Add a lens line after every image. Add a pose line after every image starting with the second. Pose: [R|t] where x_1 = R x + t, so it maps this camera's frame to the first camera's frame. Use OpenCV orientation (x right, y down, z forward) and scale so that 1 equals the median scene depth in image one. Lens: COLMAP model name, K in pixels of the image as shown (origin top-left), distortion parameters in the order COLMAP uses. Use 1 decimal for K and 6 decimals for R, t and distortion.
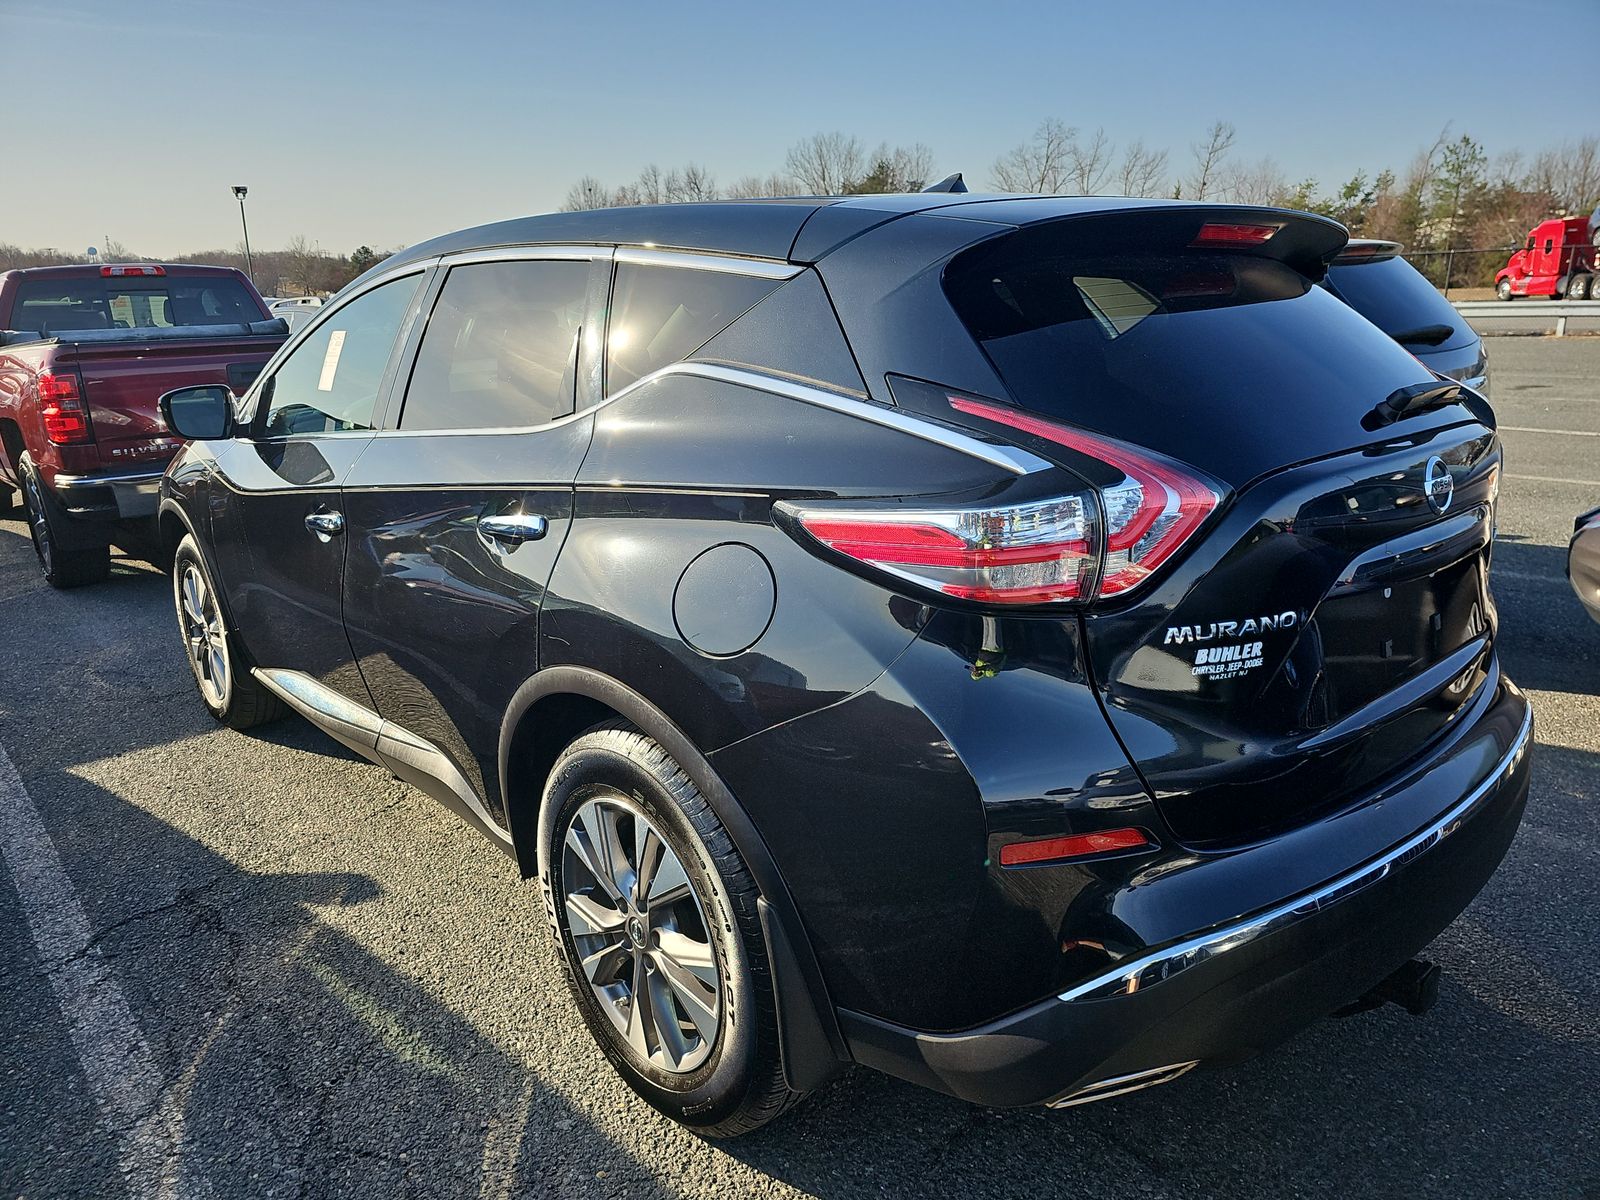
lens RADIAL K [[1112.4, 0, 800.6], [0, 1112.4, 611.1], [0, 0, 1]] dist [0.062525, 0.000442]
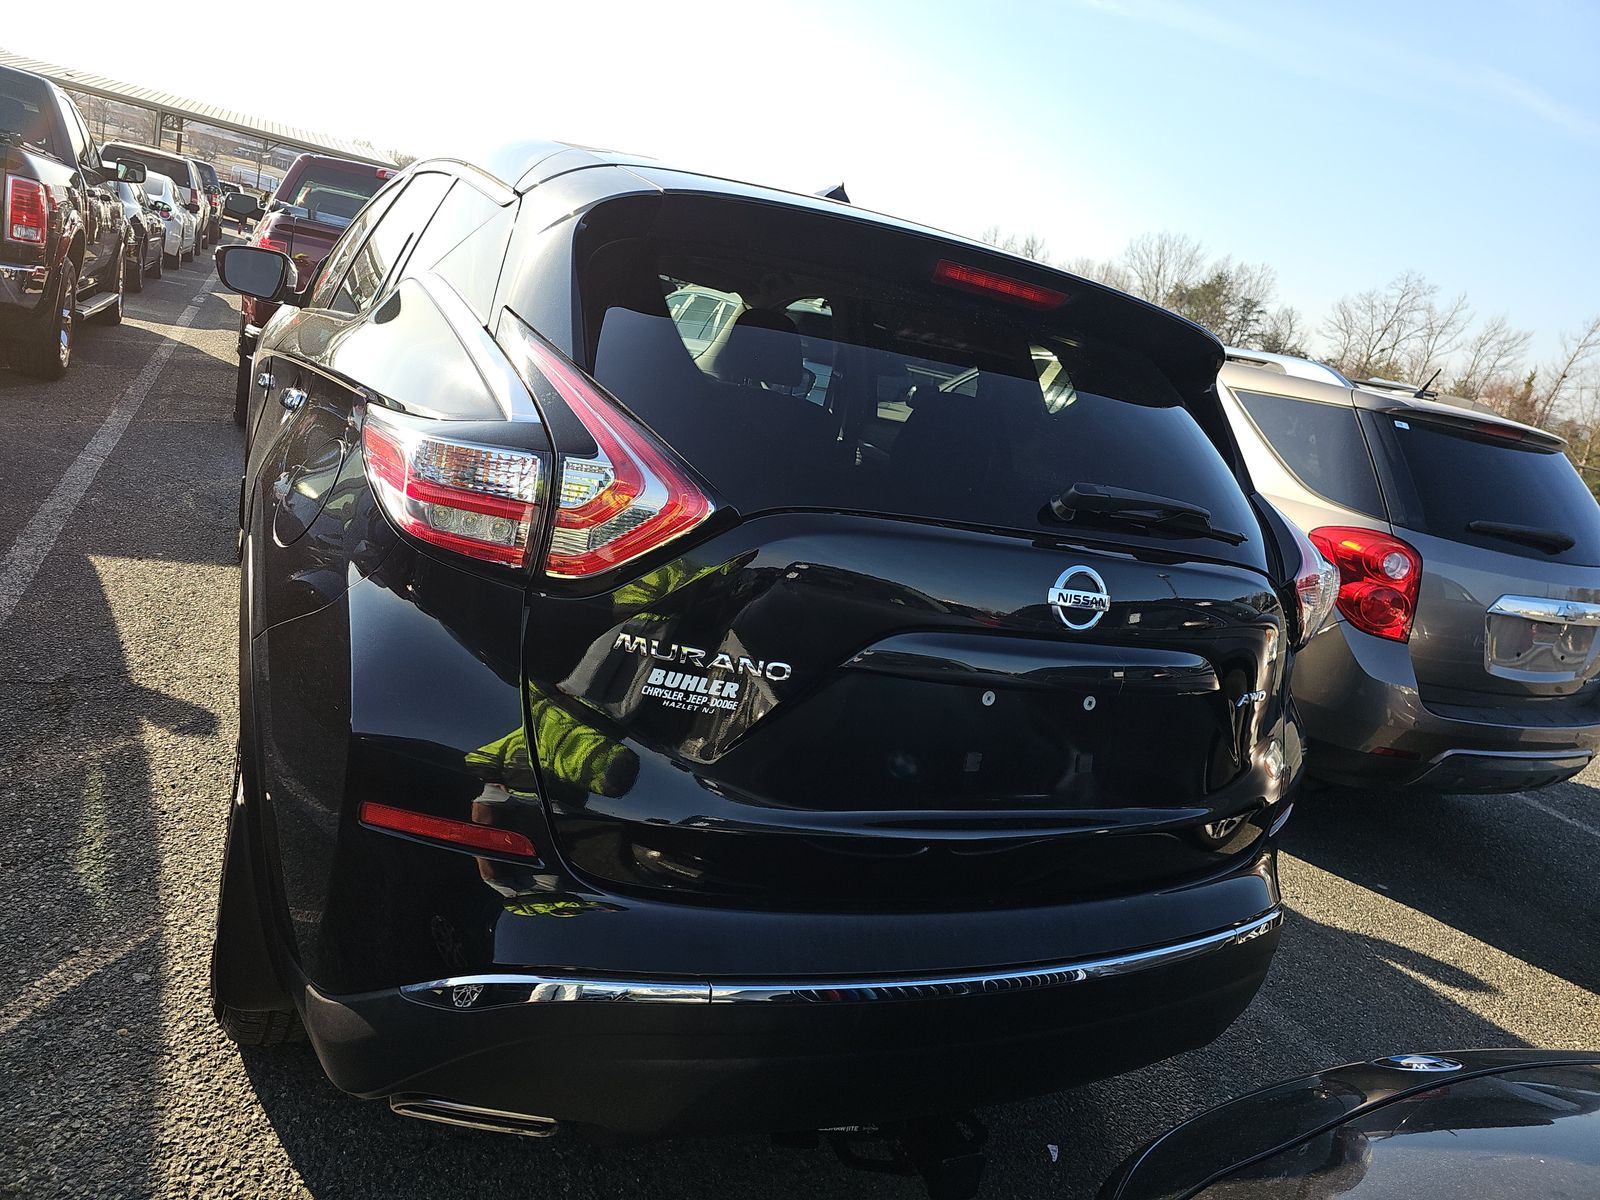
lens RADIAL K [[1086.2, 0, 796.9], [0, 1086.2, 578.2], [0, 0, 1]] dist [0.057992, -0.056879]
pose [[0.938850, 0.285516, -0.192460, 0.426408], [-0.296242, 0.954677, -0.028844, -0.029727], [0.175502, 0.084094, 0.980881, 0.111245]]
